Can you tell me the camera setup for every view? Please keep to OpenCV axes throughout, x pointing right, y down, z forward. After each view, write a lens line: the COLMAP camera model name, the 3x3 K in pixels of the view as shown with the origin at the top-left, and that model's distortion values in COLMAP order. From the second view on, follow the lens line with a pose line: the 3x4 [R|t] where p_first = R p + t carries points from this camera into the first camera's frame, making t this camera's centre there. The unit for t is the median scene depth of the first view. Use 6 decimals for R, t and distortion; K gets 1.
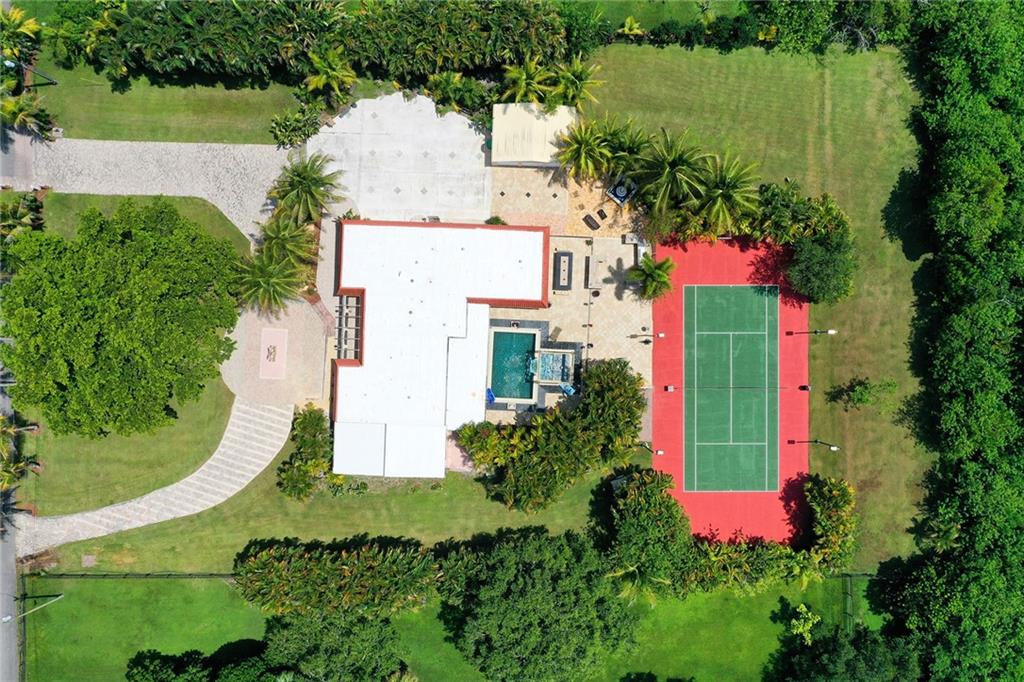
lens RADIAL K [[816.7, 0, 512.0], [0, 816.7, 341.0], [0, 0, 1]] dist [0.011480, -0.000087]
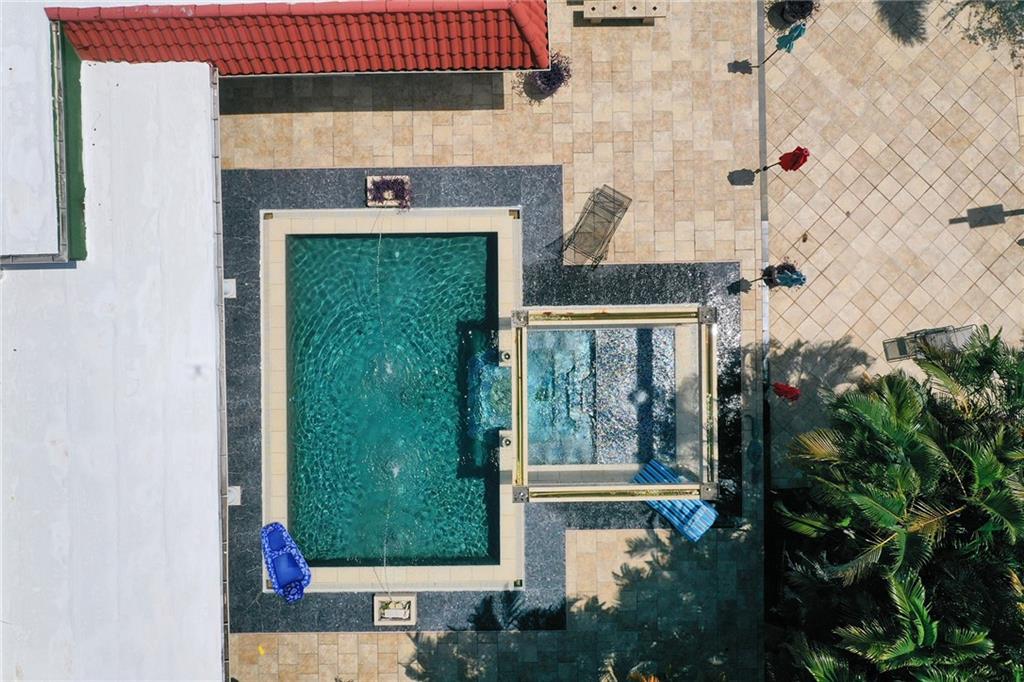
lens RADIAL K [[816.7, 0, 512.0], [0, 816.7, 341.0], [0, 0, 1]] dist [0.011480, -0.000087]
pose [[0.998236, -0.056901, -0.016942, 0.034828], [0.057838, 0.996446, 0.061230, 0.005350], [0.013398, -0.062102, 0.997980, 0.805042]]
